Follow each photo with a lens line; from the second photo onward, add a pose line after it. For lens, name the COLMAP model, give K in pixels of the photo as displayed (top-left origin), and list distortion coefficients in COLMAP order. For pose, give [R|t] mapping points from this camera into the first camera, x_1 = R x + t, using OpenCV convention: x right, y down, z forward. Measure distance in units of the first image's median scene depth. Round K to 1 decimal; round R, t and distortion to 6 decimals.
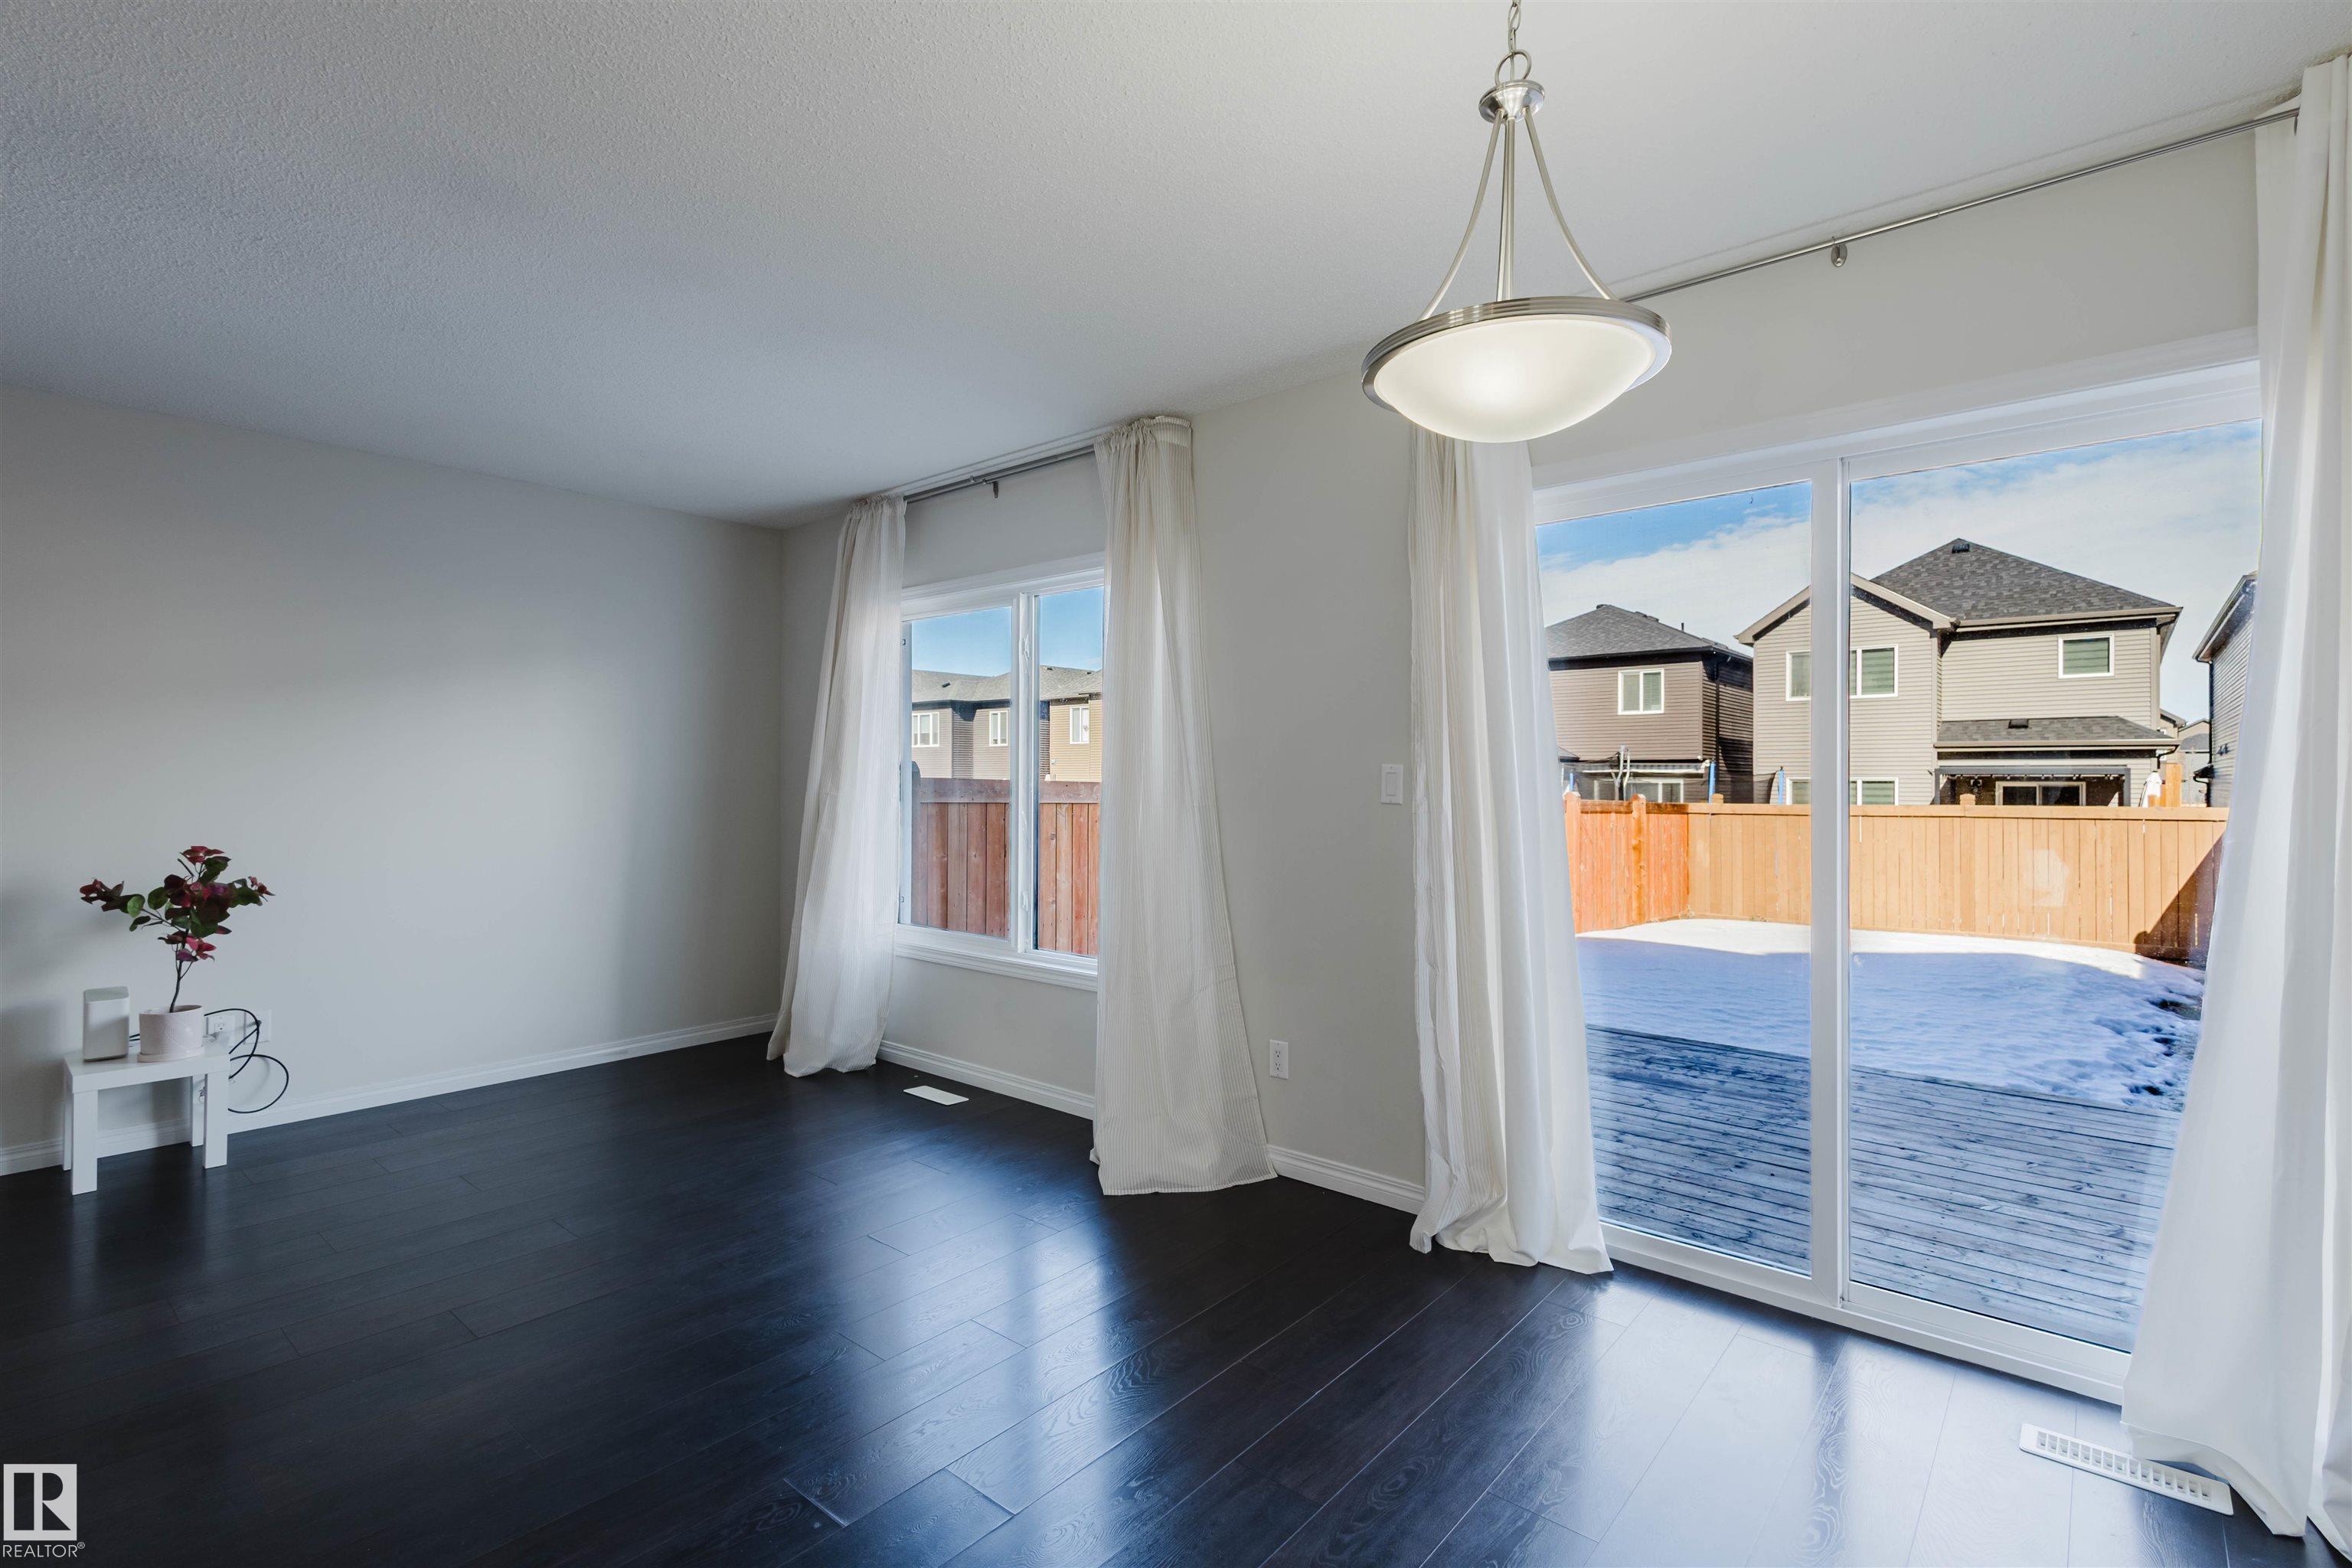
lens RADIAL K [[1081.5, 0, 1172.4], [0, 1081.5, 777.1], [0, 0, 1]] dist [0.013305, -0.003757]
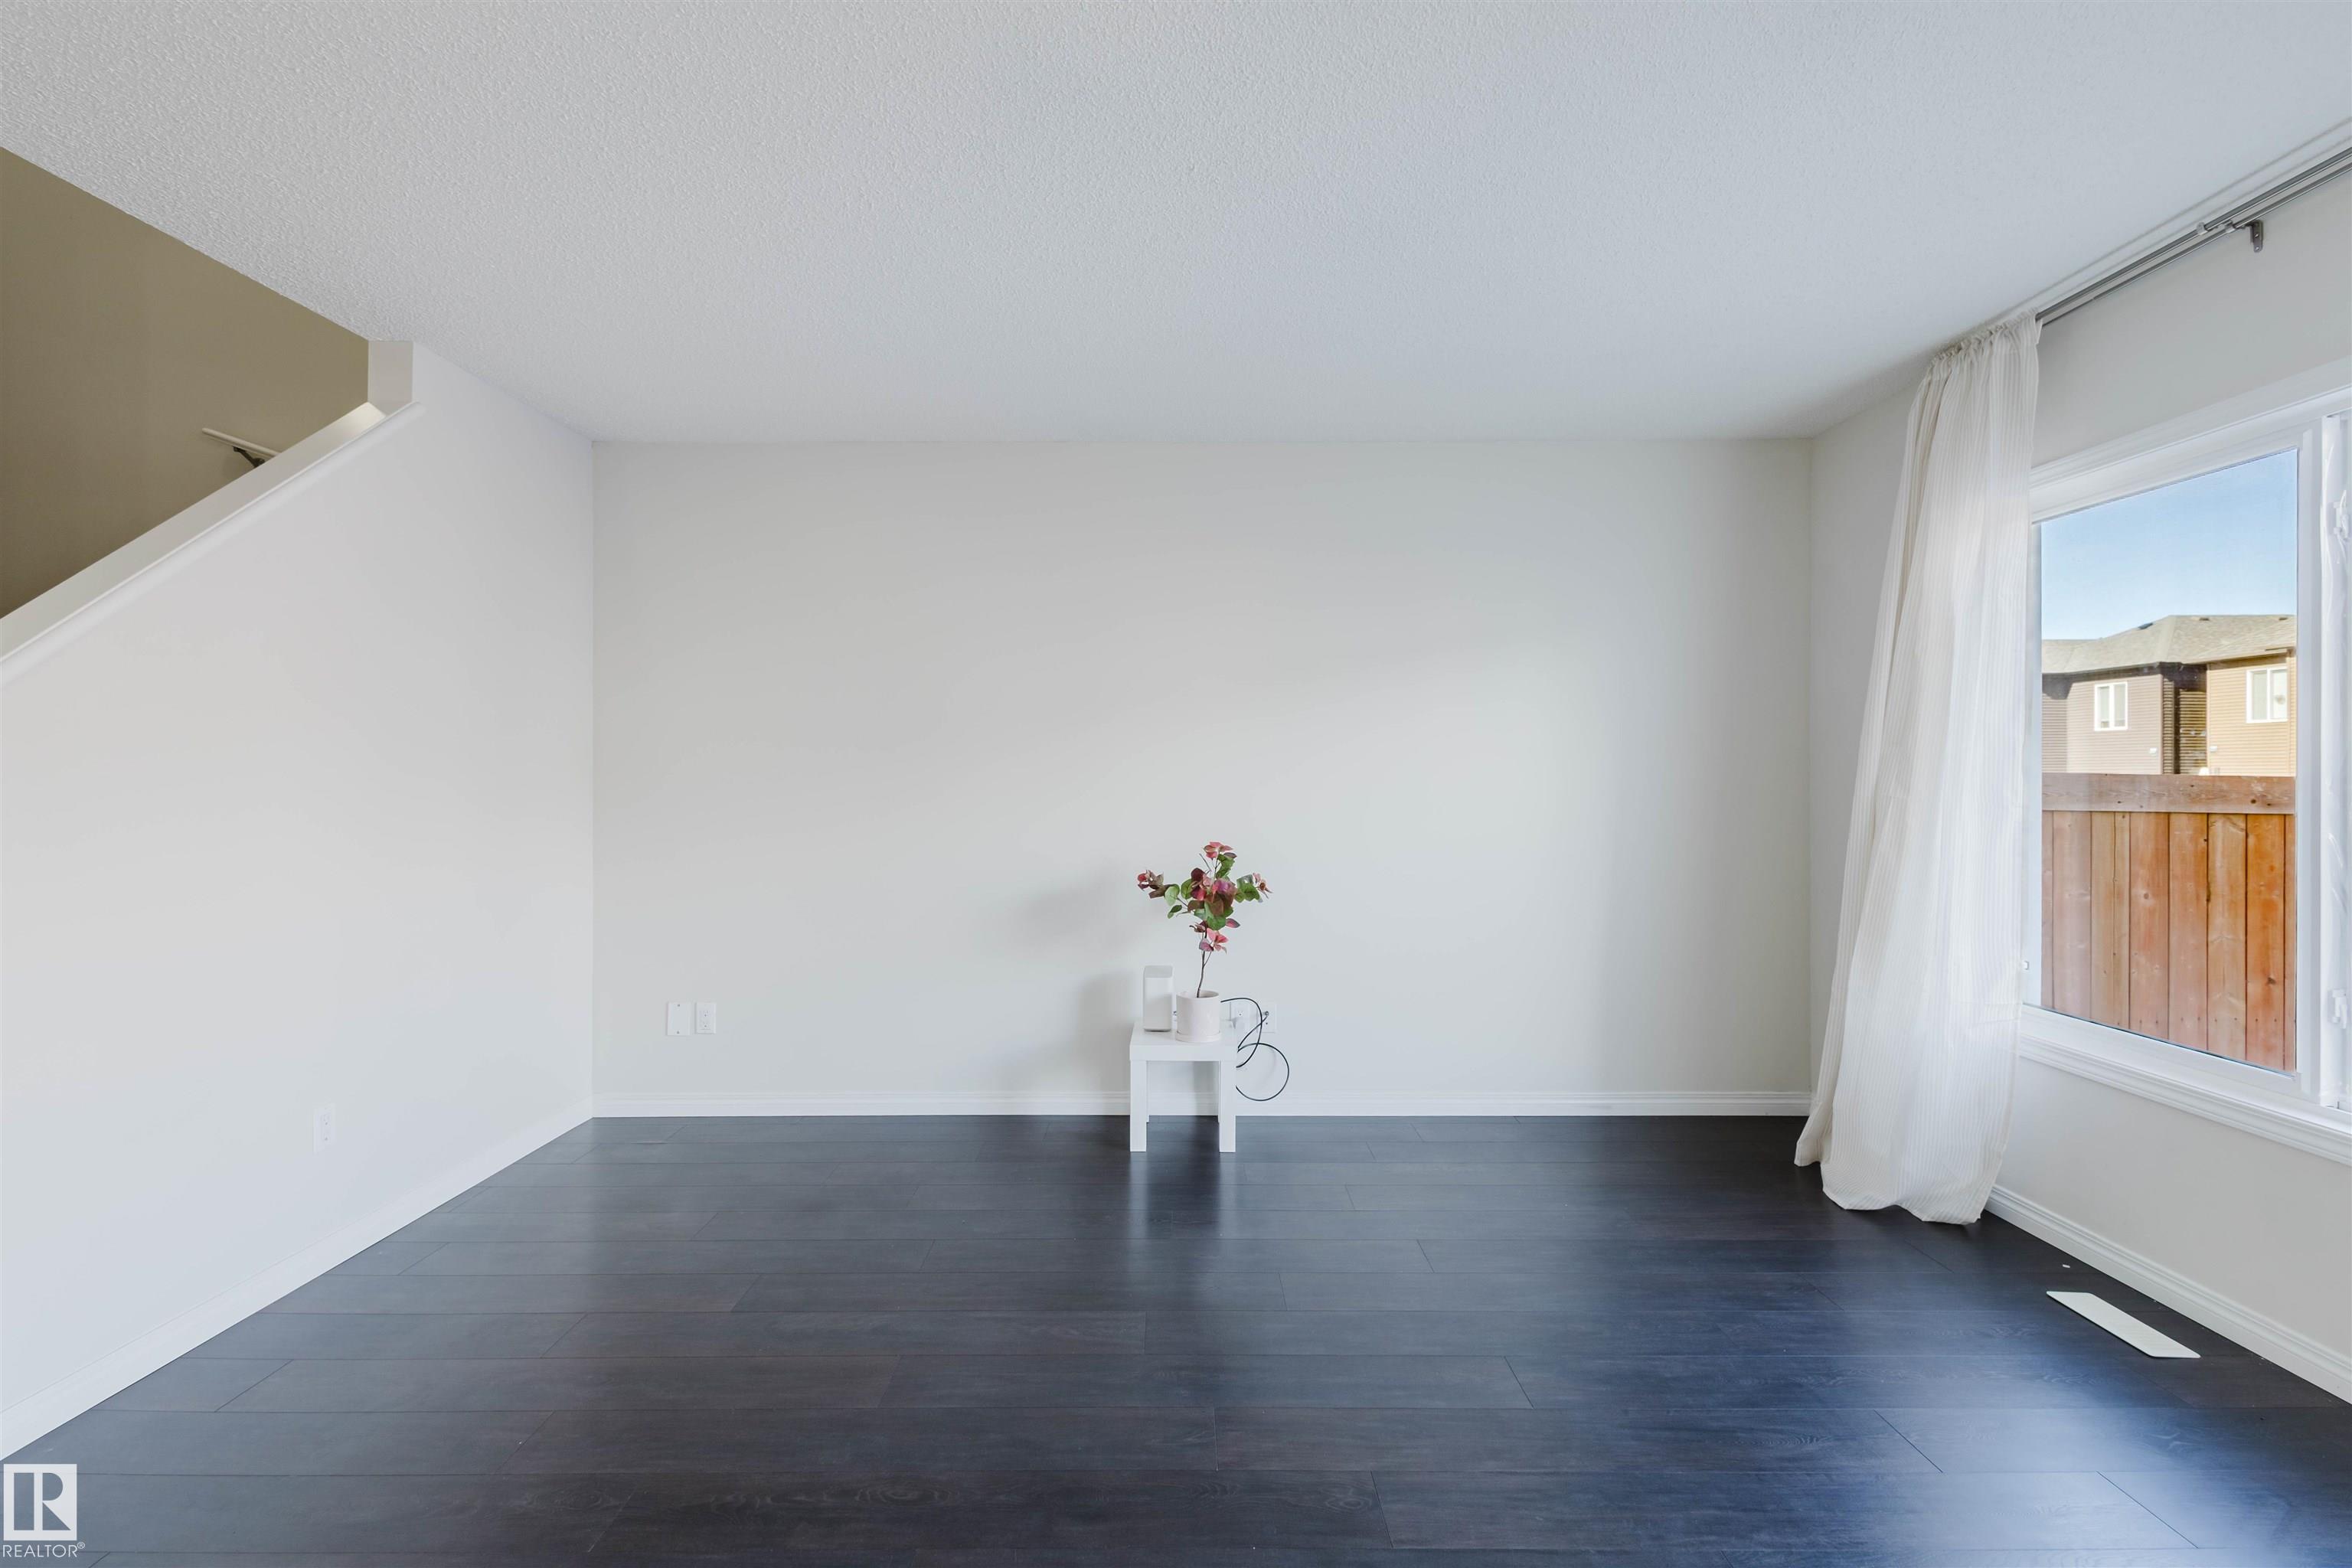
lens RADIAL K [[1081.5, 0, 1177.9], [0, 1081.5, 777.8], [0, 0, 1]] dist [0.013305, -0.003757]
pose [[0.651014, -0.002708, -0.759061, -0.081745], [0.005398, 0.999985, 0.001063, 0.000049], [0.759046, -0.004789, 0.651019, 0.193578]]
